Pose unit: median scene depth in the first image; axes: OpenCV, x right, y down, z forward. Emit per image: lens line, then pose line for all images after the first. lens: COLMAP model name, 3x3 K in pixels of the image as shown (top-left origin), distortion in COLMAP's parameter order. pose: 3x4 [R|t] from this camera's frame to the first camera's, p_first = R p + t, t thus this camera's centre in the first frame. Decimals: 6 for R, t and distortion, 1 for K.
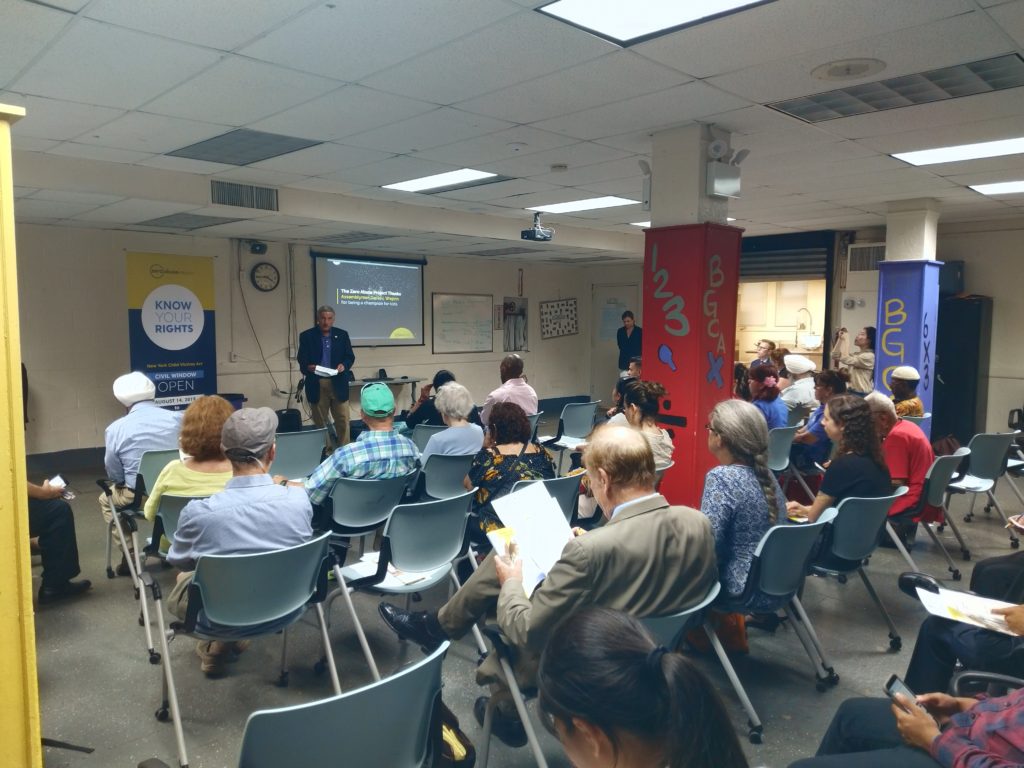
lens RADIAL K [[773.9, 0, 512.0], [0, 773.9, 385.1], [0, 0, 1]] dist [0.000152, 0.000140]
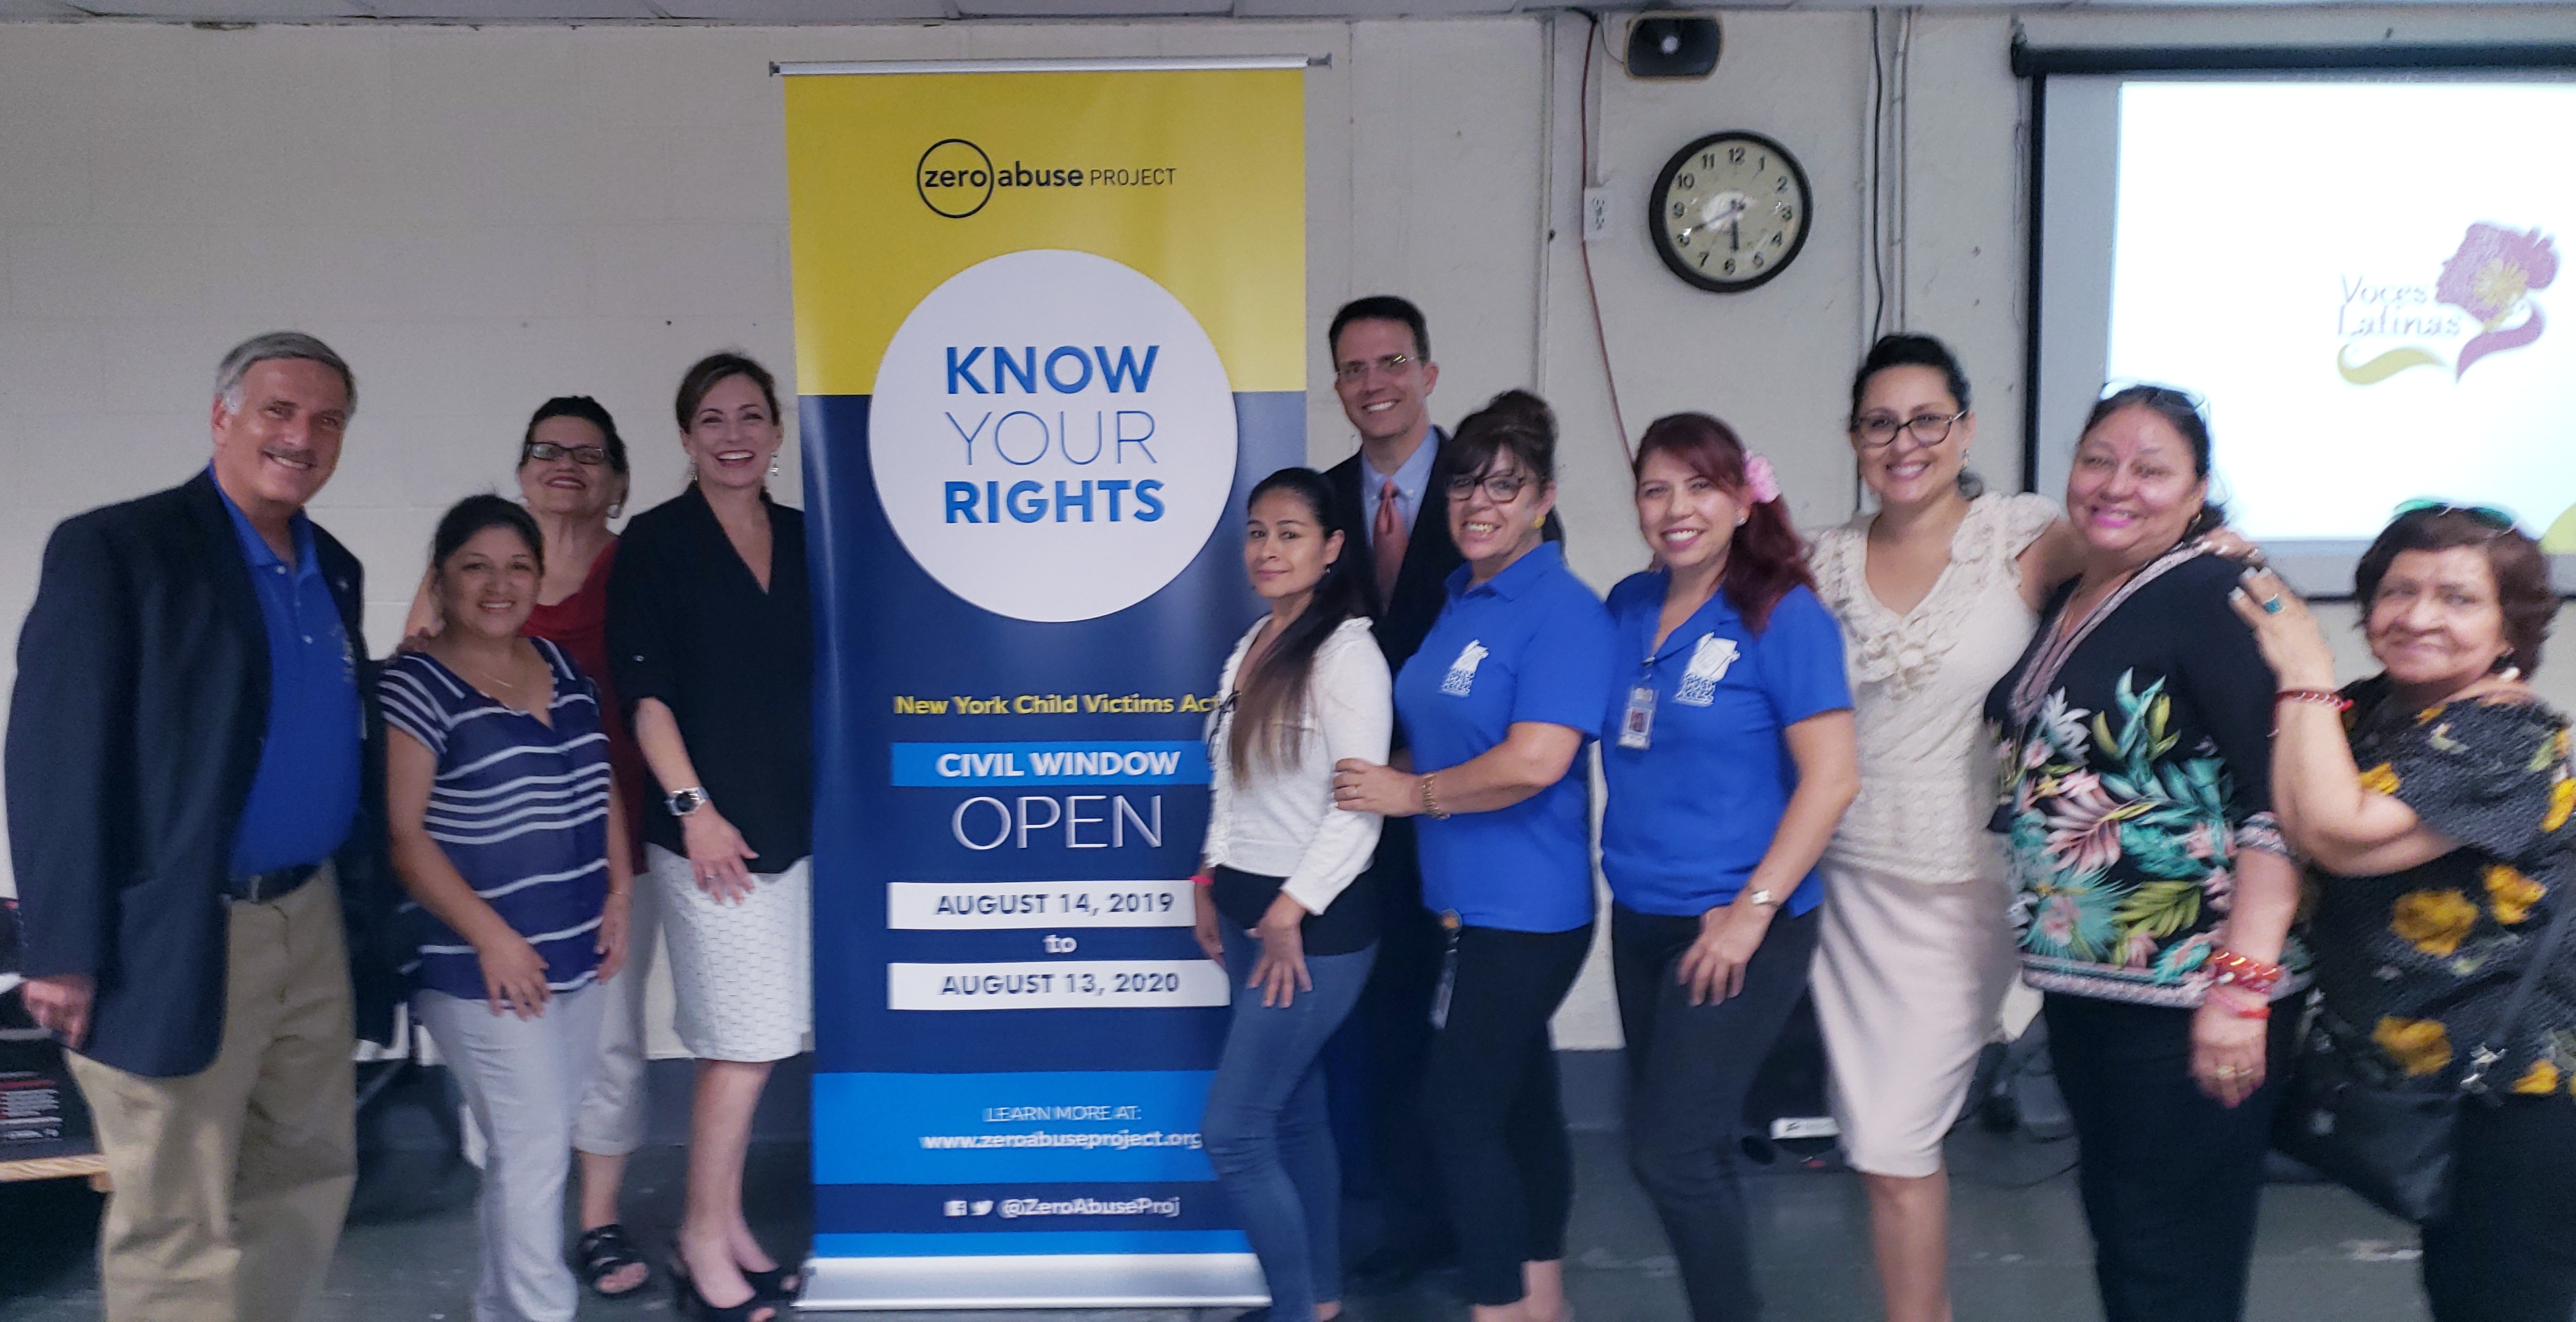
lens RADIAL K [[1913.0, 0, 1288.8], [0, 1913.0, 657.1], [0, 0, 1]] dist [-0.009438, -0.001185]
pose [[0.715480, 0.061515, -0.695919, -0.089847], [-0.050484, 0.998064, 0.036320, -0.055351], [0.696806, 0.009147, 0.717201, 0.715471]]
